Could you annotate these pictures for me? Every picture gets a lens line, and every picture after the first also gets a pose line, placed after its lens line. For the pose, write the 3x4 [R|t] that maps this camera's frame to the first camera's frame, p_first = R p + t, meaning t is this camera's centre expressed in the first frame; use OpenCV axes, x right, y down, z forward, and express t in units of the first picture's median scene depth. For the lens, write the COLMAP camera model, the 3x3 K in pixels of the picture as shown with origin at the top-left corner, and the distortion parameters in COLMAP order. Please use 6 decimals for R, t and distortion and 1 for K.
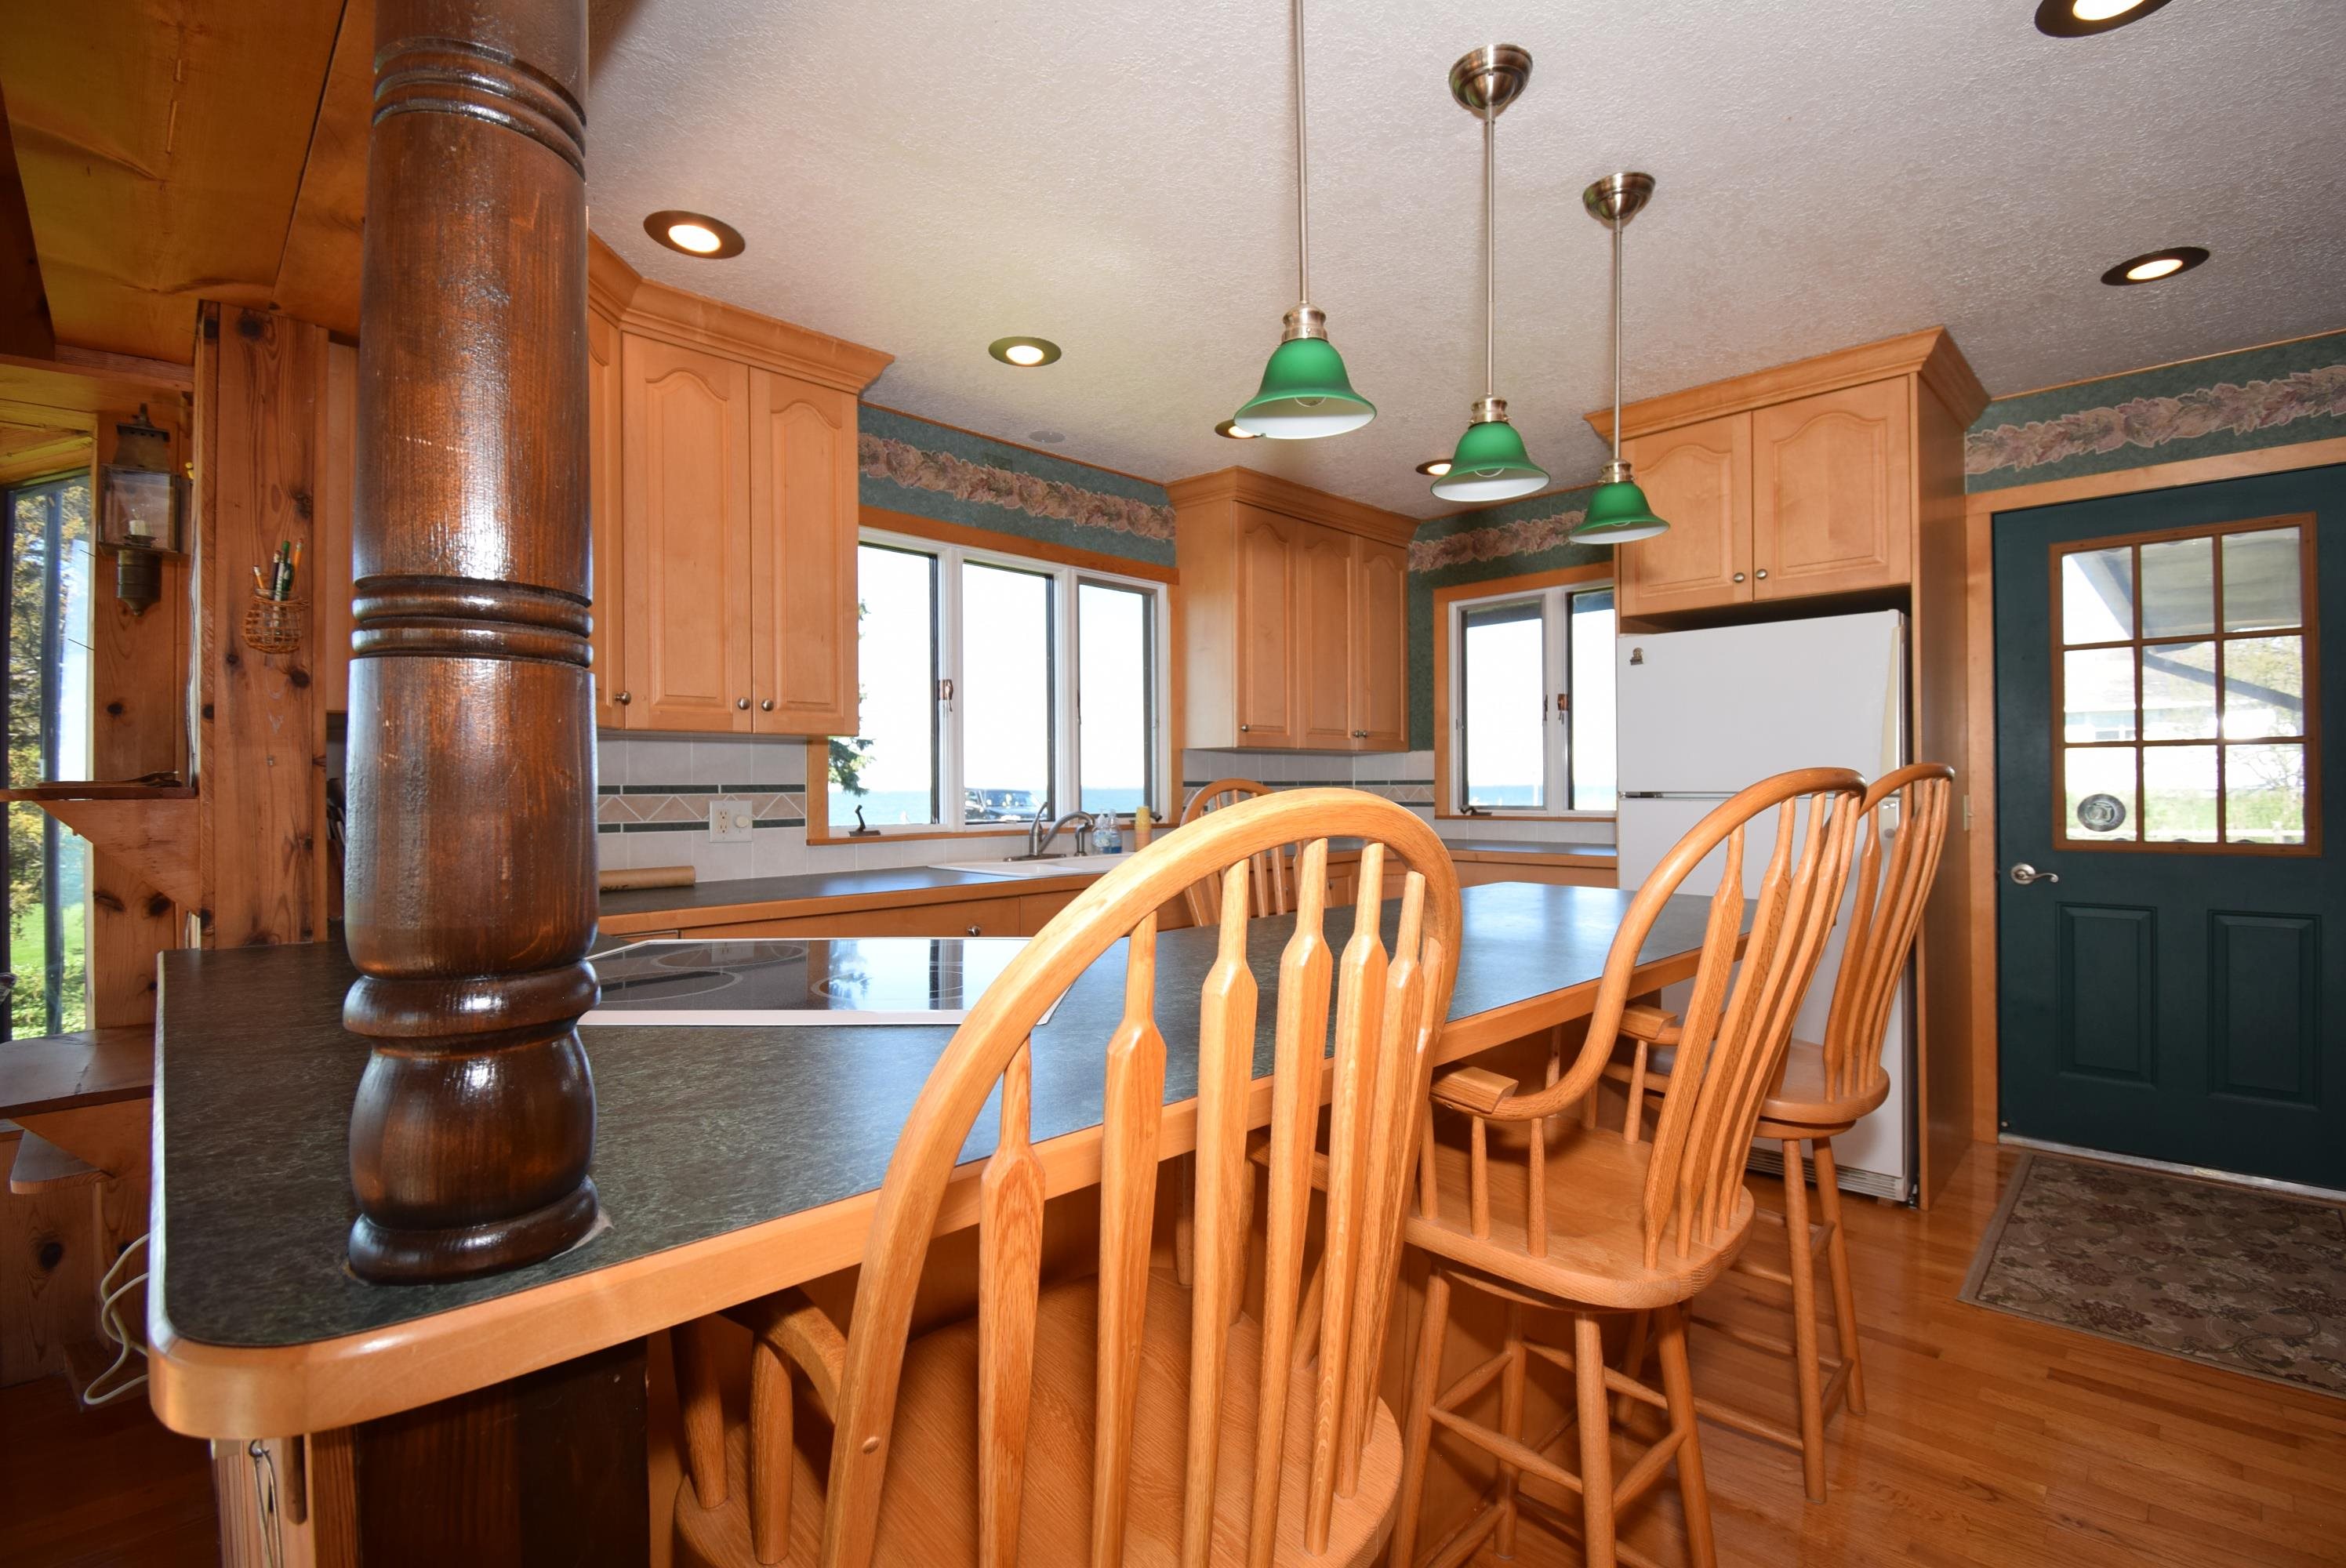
lens RADIAL K [[1054.3, 0, 1186.4], [0, 1054.3, 782.2], [0, 0, 1]] dist [0.022610, -0.030514]
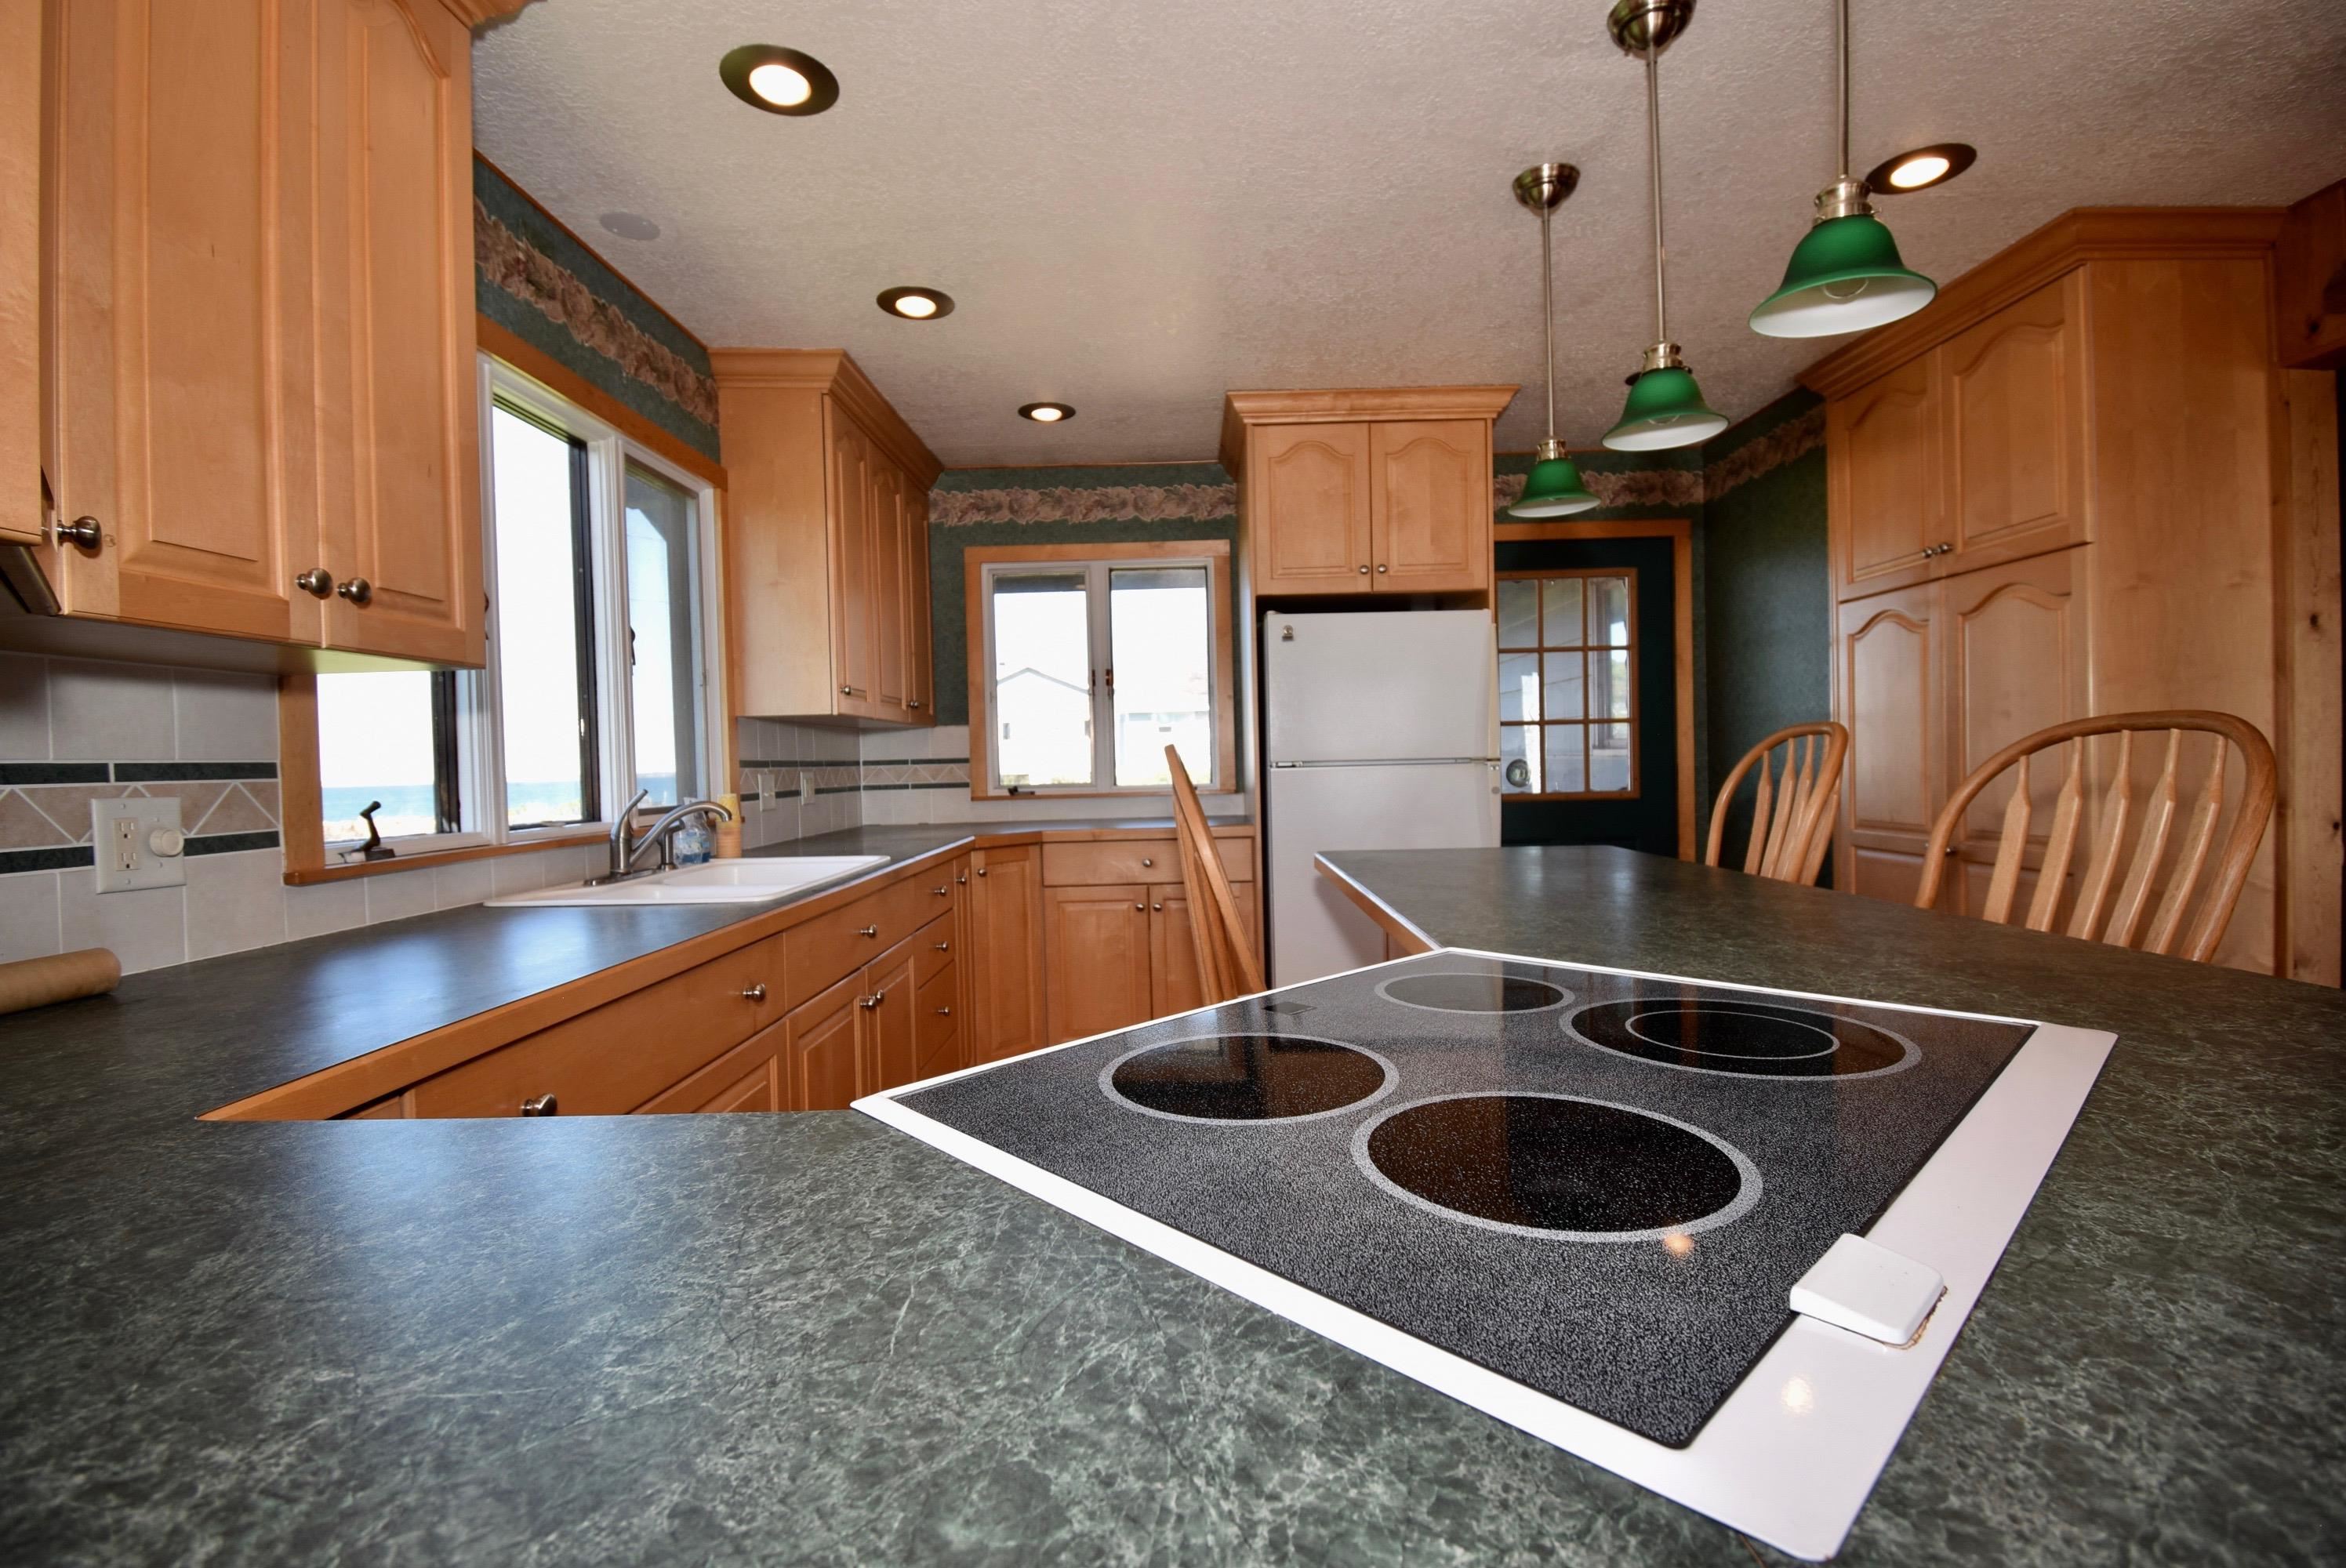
lens RADIAL K [[1047.8, 0, 1179.6], [0, 1047.8, 778.7], [0, 0, 1]] dist [0.014909, -0.023940]
pose [[0.708264, -0.020782, 0.705642, -0.371672], [0.016823, 0.999780, 0.012559, 0.009685], [-0.705747, 0.002976, 0.708458, 0.323453]]
